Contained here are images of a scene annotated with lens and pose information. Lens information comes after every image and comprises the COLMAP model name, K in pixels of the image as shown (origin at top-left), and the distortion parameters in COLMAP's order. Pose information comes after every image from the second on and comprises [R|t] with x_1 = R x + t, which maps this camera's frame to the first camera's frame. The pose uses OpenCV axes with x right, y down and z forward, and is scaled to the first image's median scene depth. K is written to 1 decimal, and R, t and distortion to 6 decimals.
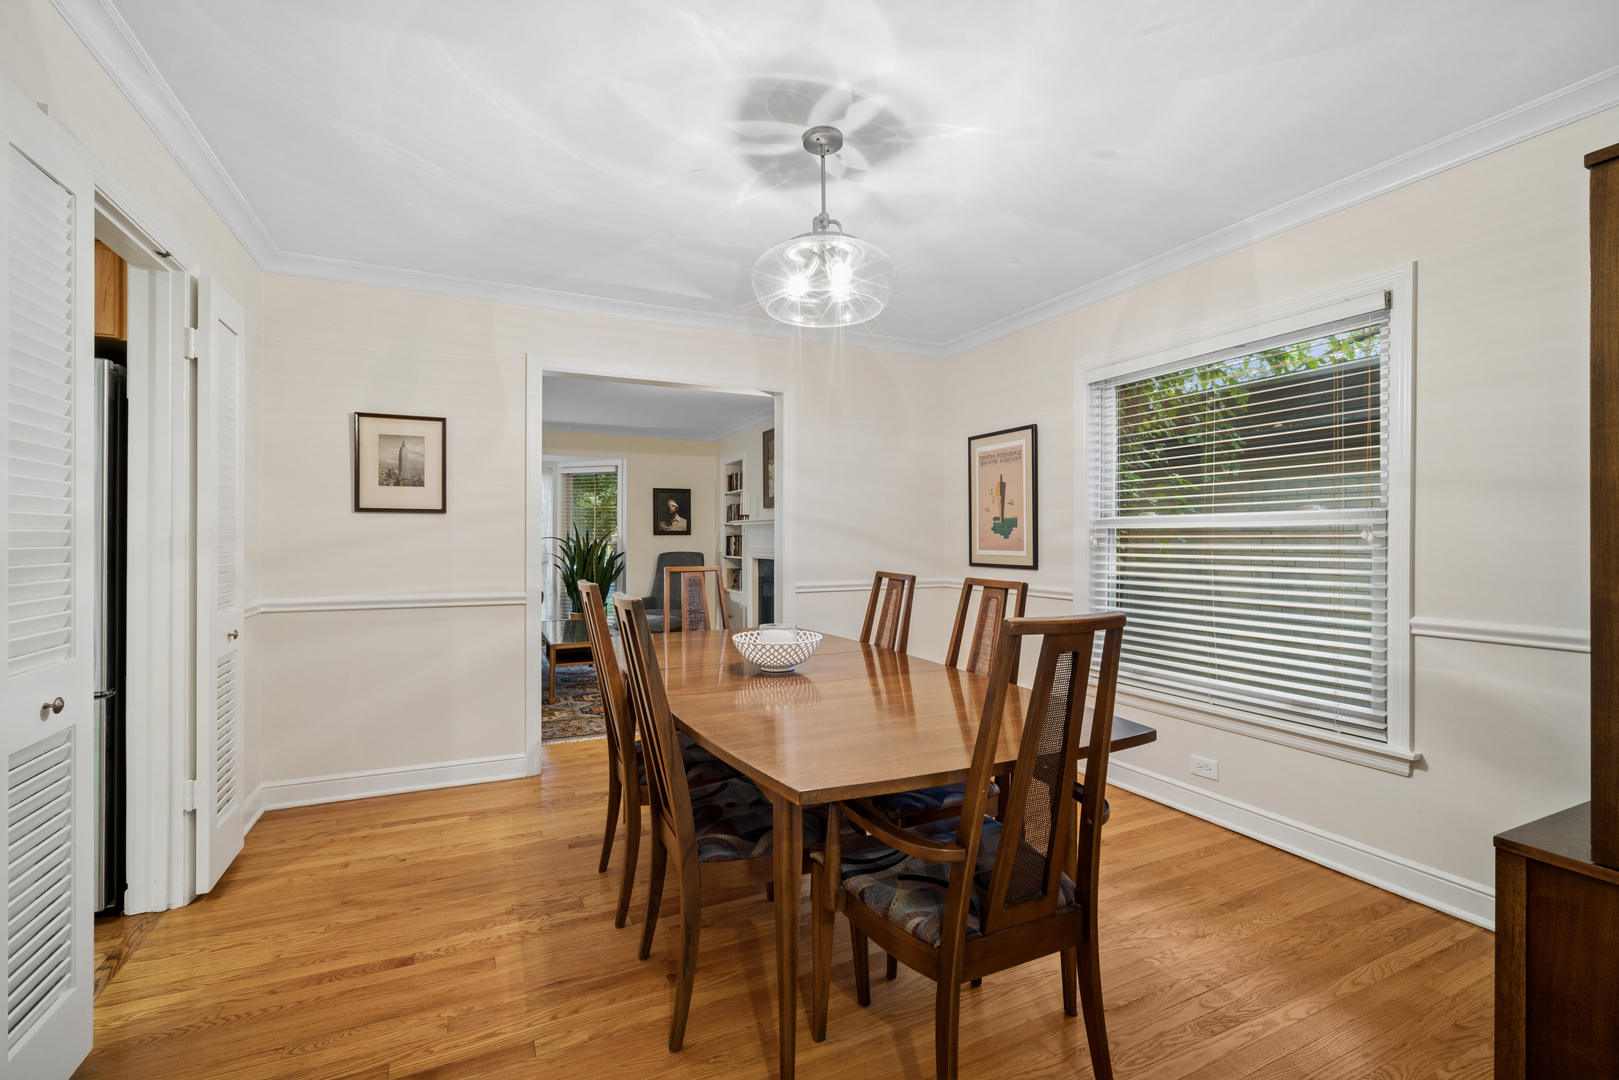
lens RADIAL K [[701.8, 0, 810.4], [0, 701.8, 538.3], [0, 0, 1]] dist [-0.005340, 0.000013]
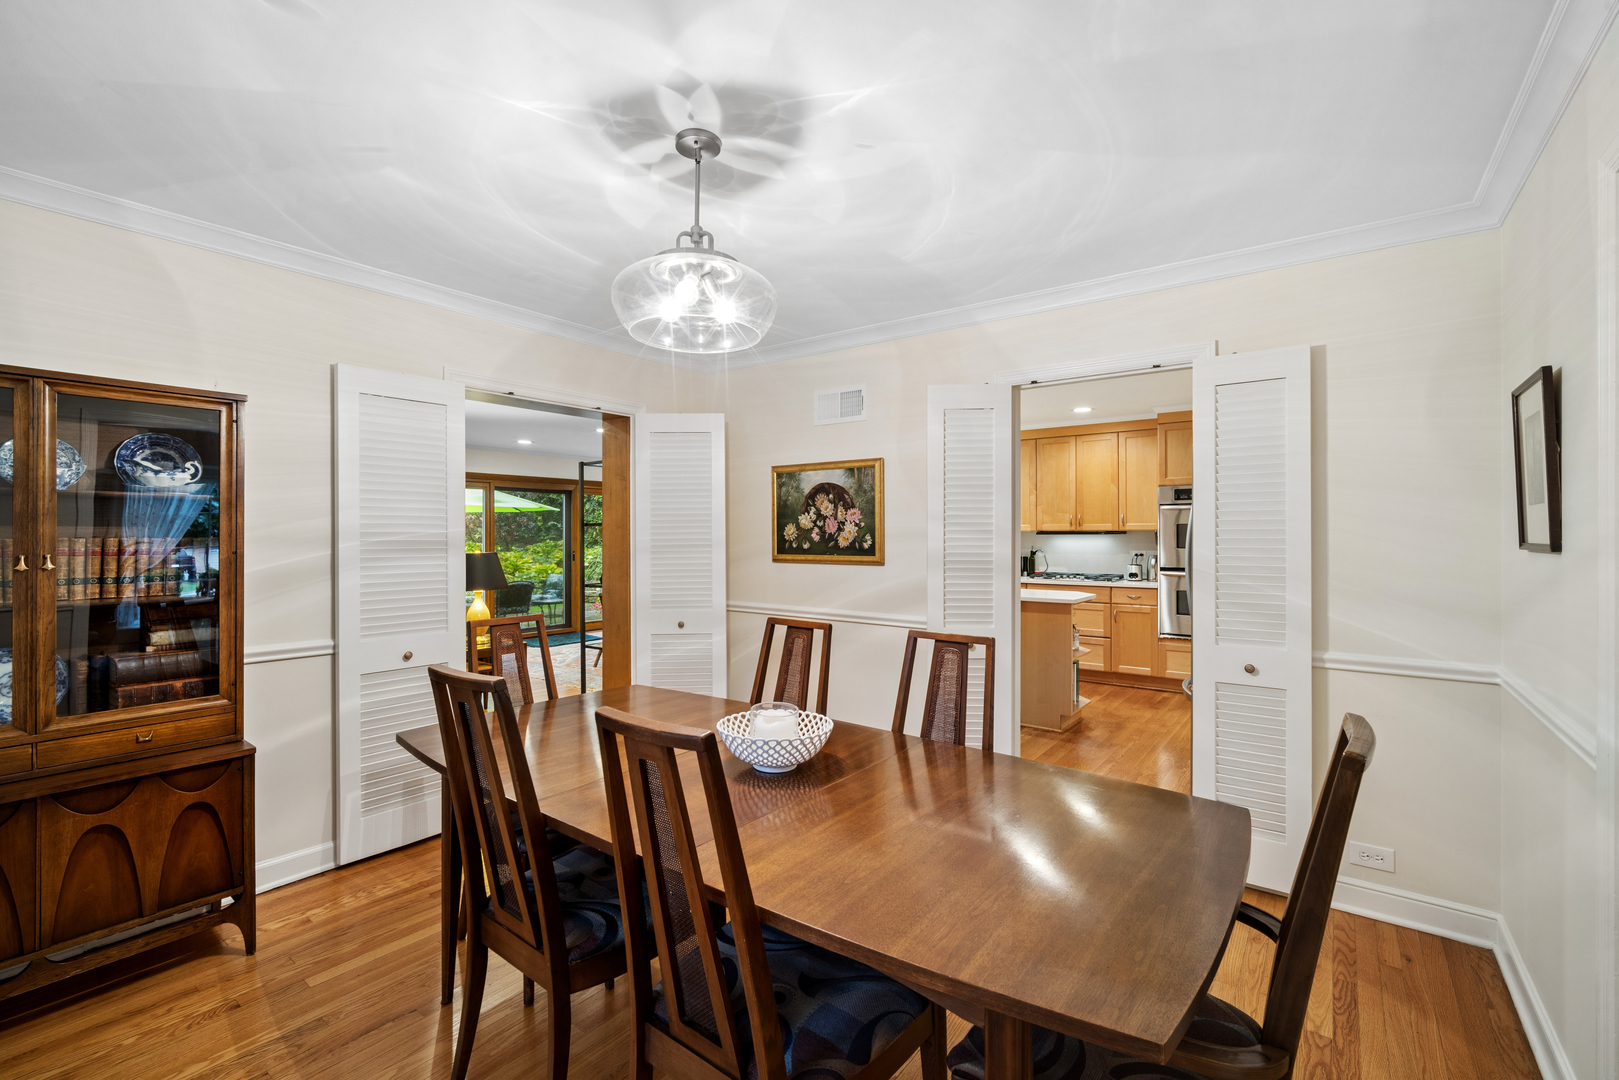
lens RADIAL K [[701.8, 0, 806.1], [0, 701.8, 537.4], [0, 0, 1]] dist [-0.005340, 0.000013]
pose [[-0.889440, 0.000531, -0.457052, 0.312244], [-0.000746, 0.999996, 0.002613, -0.073727], [0.457052, 0.002665, -0.889436, 1.911686]]
